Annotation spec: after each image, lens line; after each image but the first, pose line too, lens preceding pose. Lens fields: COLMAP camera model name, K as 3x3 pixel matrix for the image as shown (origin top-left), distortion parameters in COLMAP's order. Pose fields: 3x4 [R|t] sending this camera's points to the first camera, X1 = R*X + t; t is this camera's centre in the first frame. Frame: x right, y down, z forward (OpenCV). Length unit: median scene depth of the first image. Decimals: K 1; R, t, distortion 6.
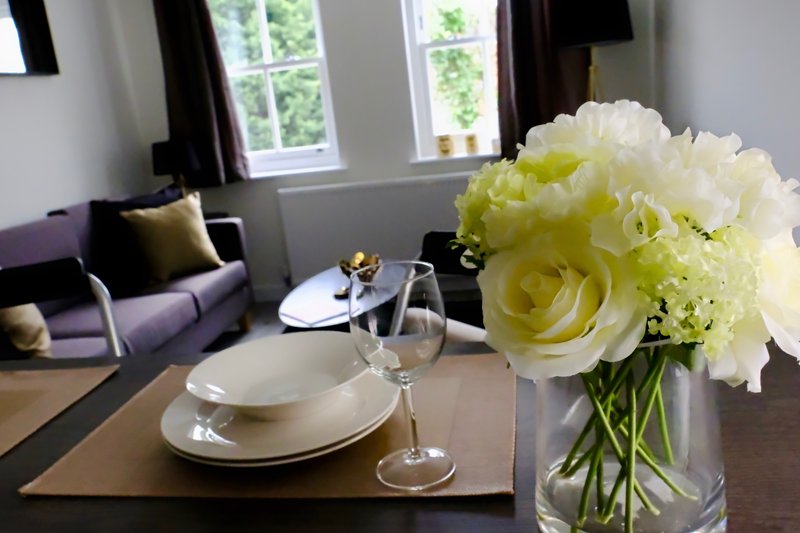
lens RADIAL K [[633.2, 0, 412.9], [0, 633.2, 264.8], [0, 0, 1]] dist [-0.071297, 0.007846]
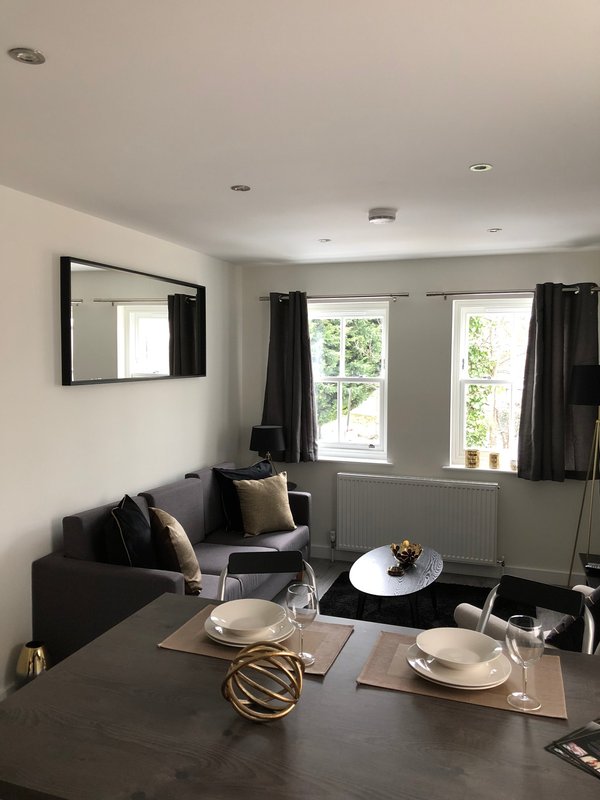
lens RADIAL K [[635.6, 0, 296.6], [0, 635.6, 383.1], [0, 0, 1]] dist [-0.015889, -0.008493]
pose [[0.981123, 0.122384, -0.149731, -0.133146], [-0.147583, 0.974194, -0.170780, -0.067231], [0.124966, 0.189654, 0.973866, -0.358570]]
